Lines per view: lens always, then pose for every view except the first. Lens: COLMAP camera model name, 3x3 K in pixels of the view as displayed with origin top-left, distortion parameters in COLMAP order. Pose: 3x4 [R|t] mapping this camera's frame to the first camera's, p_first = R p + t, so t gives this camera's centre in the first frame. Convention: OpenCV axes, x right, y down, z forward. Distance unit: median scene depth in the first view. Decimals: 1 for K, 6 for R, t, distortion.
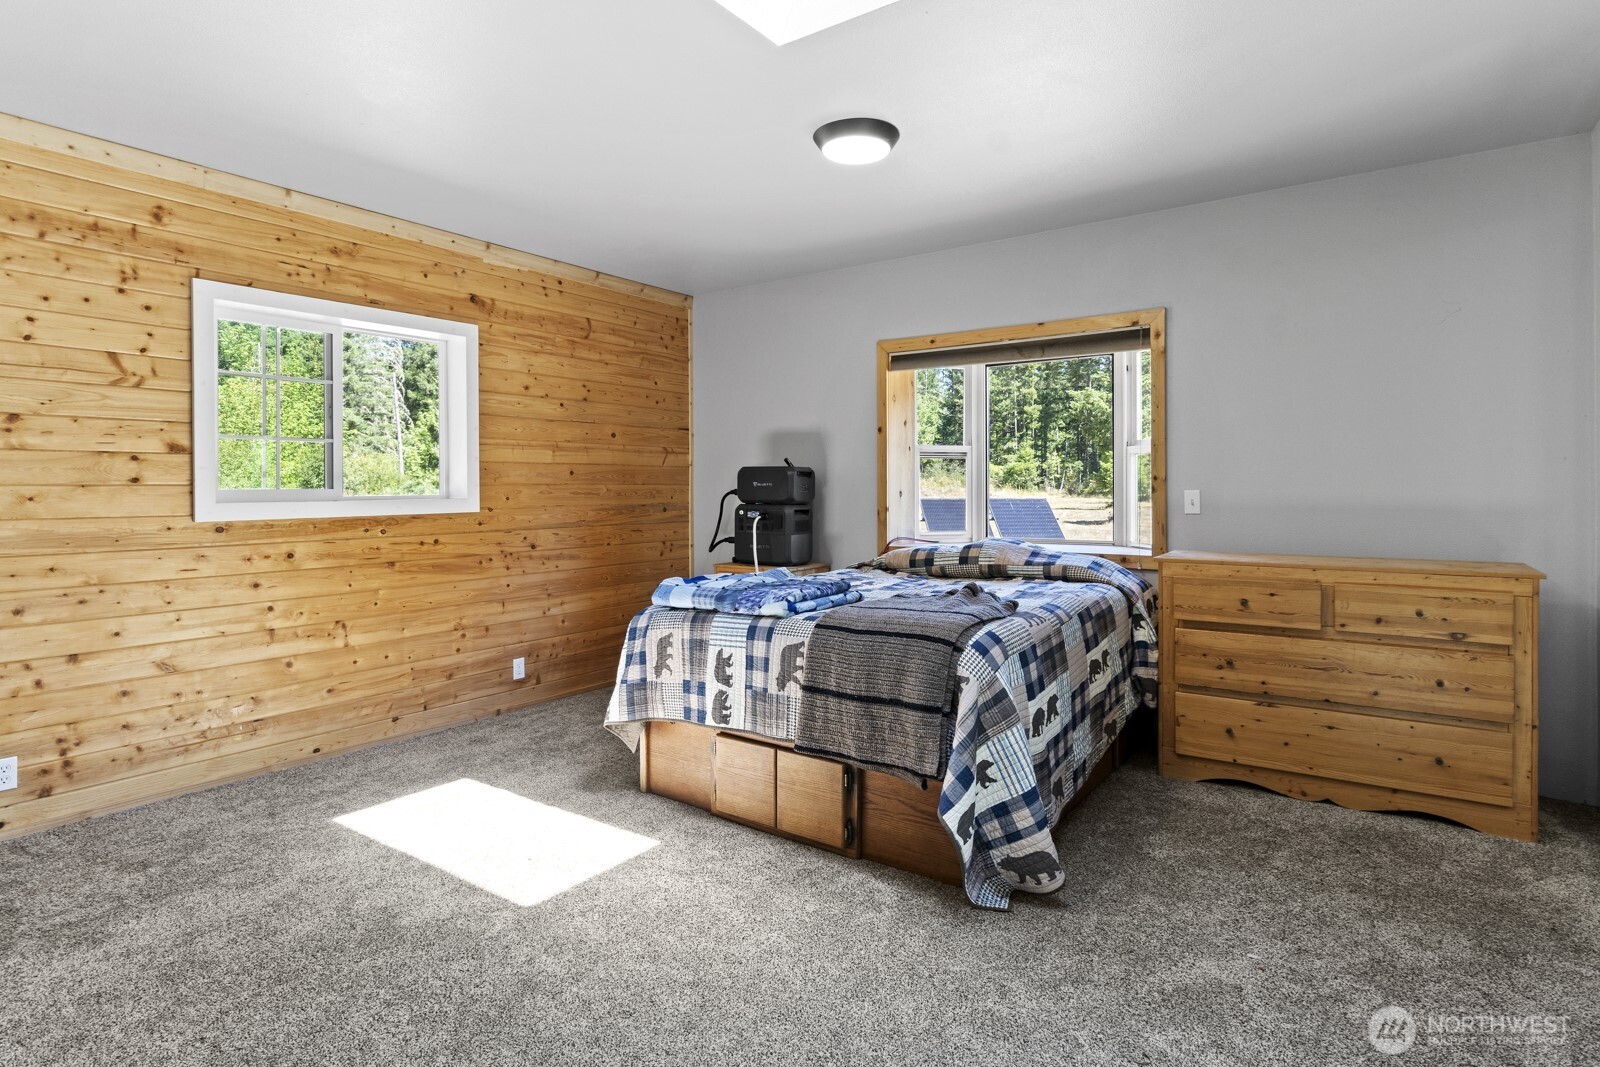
lens RADIAL K [[838.0, 0, 799.0], [0, 838.0, 490.9], [0, 0, 1]] dist [-0.003577, -0.000670]
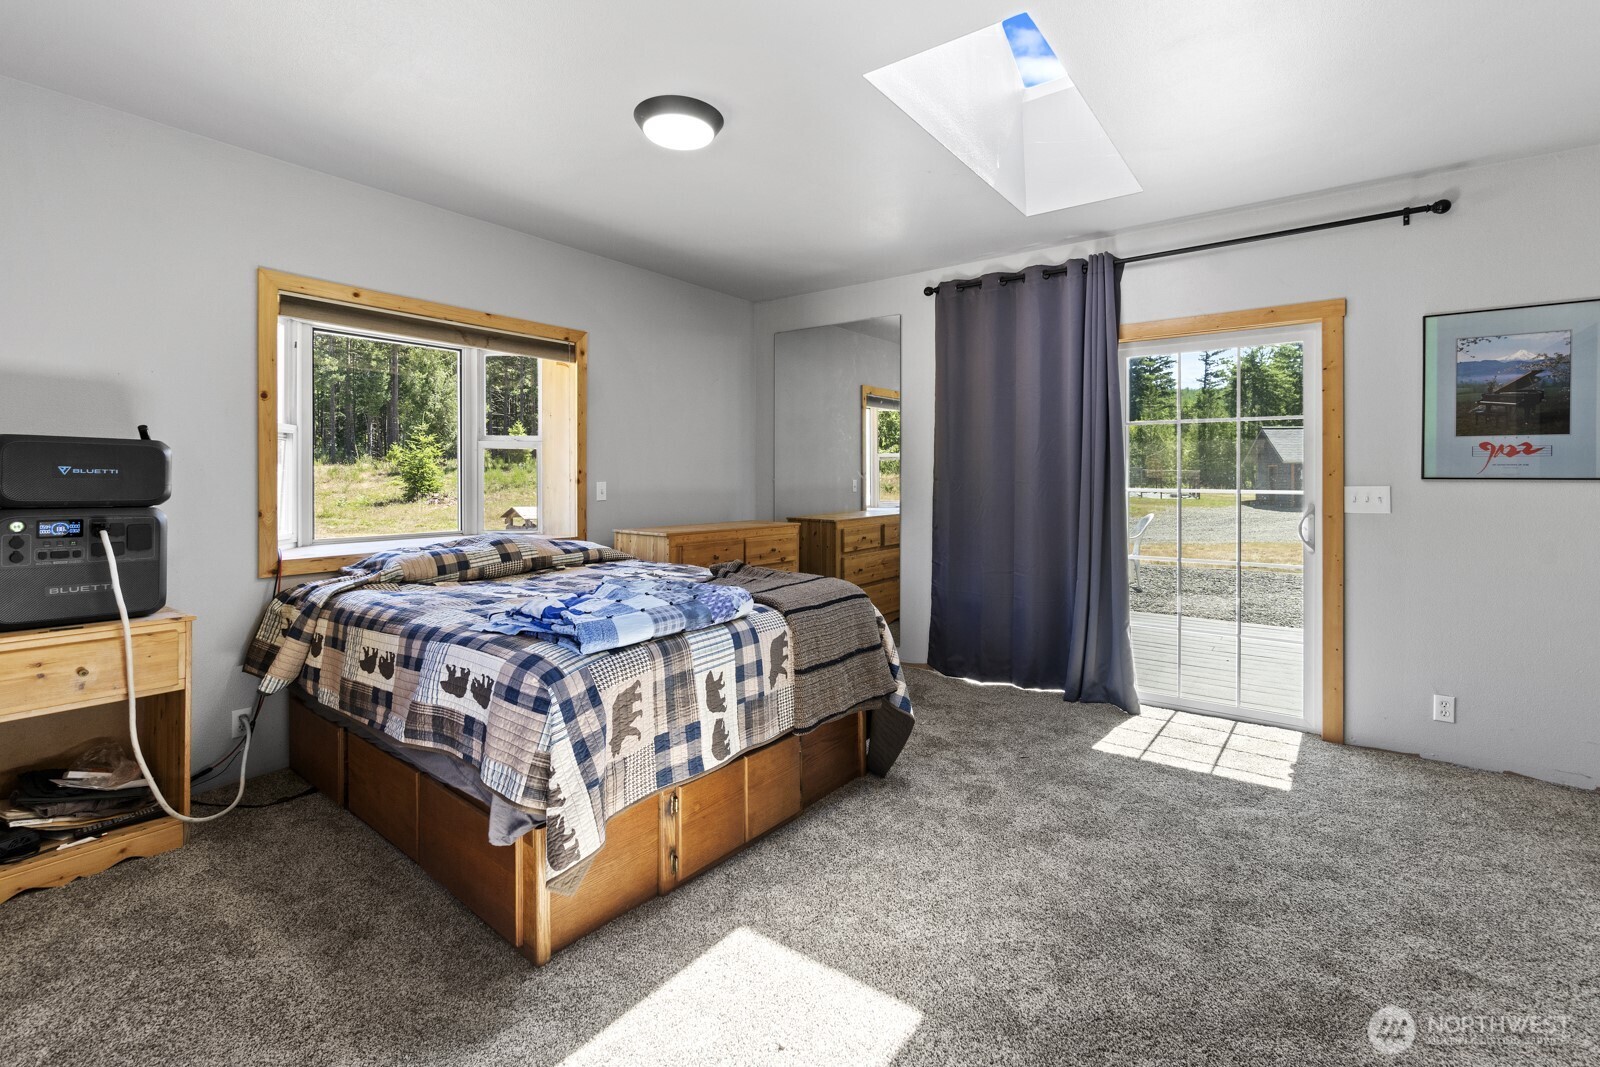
lens RADIAL K [[714.4, 0, 800.9], [0, 714.4, 483.8], [0, 0, 1]] dist [-0.002228, 0.000185]
pose [[0.026289, -0.002752, 0.999651, -0.773433], [-0.000184, 0.999996, 0.002758, -0.001411], [-0.999654, -0.000256, 0.026289, 0.858170]]
